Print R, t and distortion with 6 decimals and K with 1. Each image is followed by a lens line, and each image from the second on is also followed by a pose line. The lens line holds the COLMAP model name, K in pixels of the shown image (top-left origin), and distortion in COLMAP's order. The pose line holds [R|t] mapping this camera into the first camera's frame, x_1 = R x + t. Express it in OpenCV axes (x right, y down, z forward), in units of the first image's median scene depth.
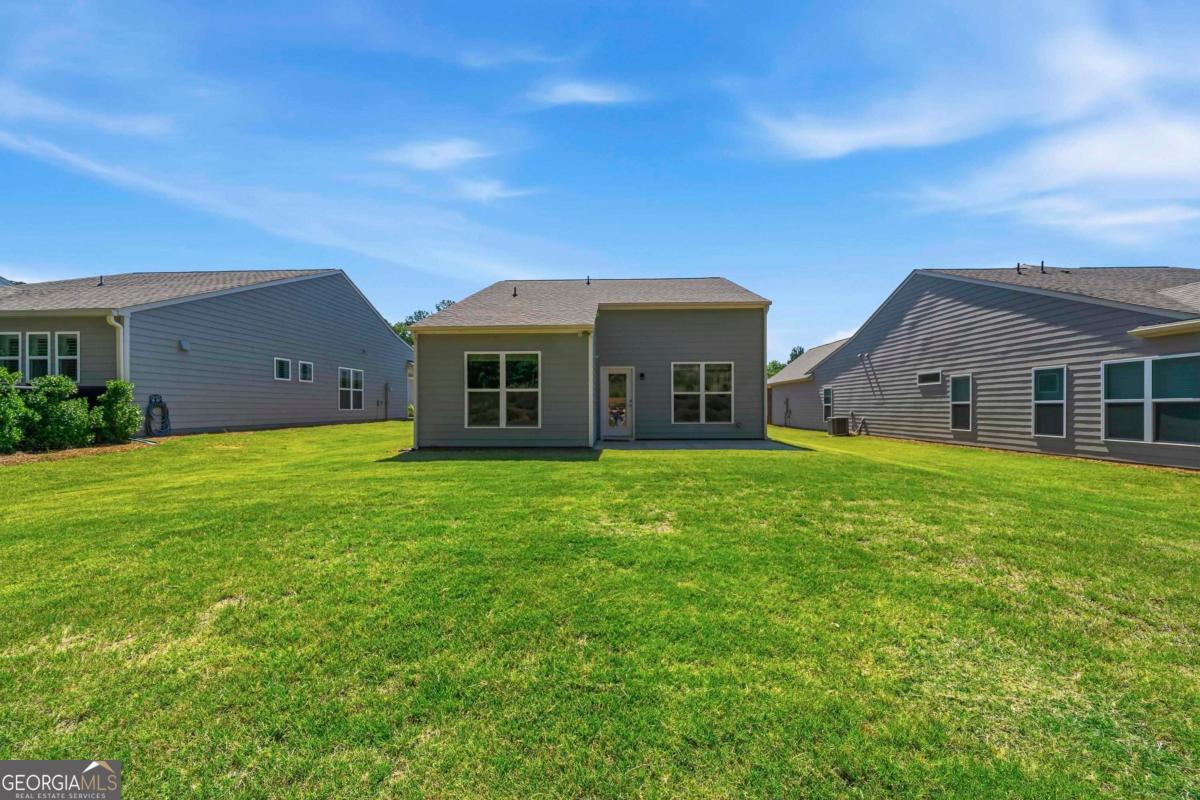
lens RADIAL K [[448.7, 0, 600.0], [0, 448.7, 400.0], [0, 0, 1]] dist [0.000209, -0.000077]
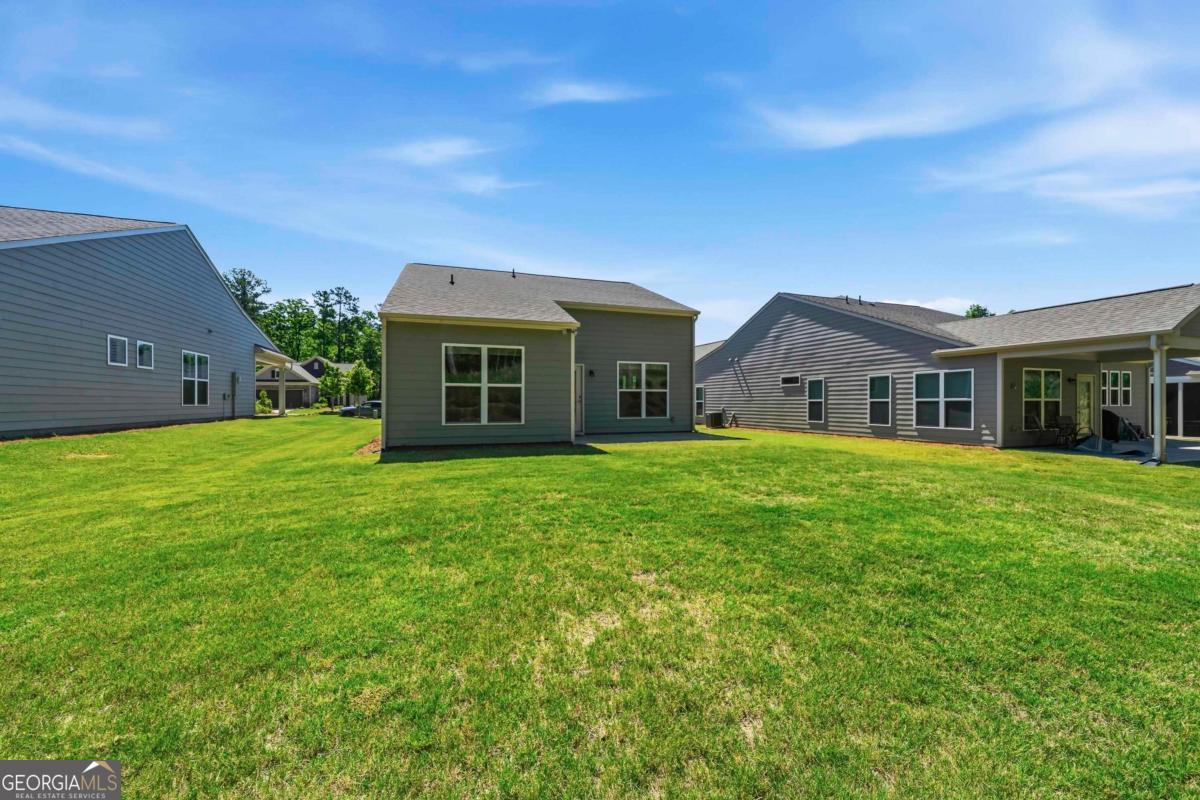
lens RADIAL K [[458.9, 0, 600.0], [0, 458.9, 400.0], [0, 0, 1]] dist [-0.000009, -0.000030]
pose [[0.932256, 0.005336, 0.361761, -0.302294], [-0.008695, 0.999933, 0.007657, 0.000230], [-0.361696, -0.010283, 0.932239, -0.005594]]
